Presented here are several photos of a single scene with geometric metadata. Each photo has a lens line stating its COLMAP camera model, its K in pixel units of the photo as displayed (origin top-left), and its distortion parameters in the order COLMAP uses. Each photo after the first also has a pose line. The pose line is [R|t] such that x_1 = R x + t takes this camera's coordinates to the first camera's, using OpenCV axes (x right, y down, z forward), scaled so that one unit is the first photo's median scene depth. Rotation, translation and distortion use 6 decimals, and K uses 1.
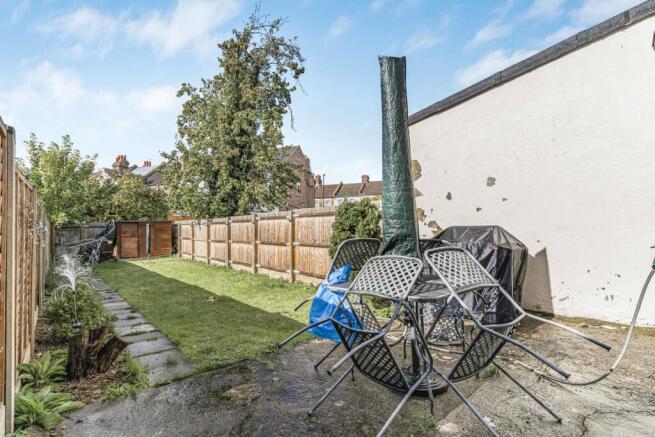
lens RADIAL K [[310.8, 0, 334.4], [0, 310.8, 221.7], [0, 0, 1]] dist [-0.000422, -0.000180]
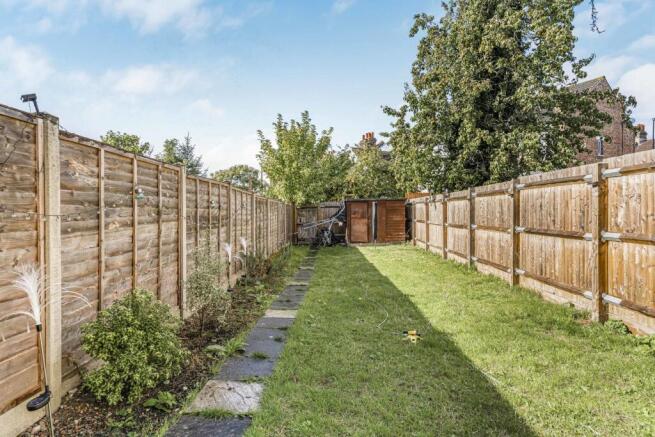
lens RADIAL K [[363.8, 0, 327.5], [0, 363.8, 218.5], [0, 0, 1]] dist [0.000146, 0.000992]
pose [[0.729469, 0.011873, -0.683911, -0.040263], [0.017117, 0.999219, 0.035604, 0.013261], [0.683800, -0.037678, 0.728696, 0.220791]]
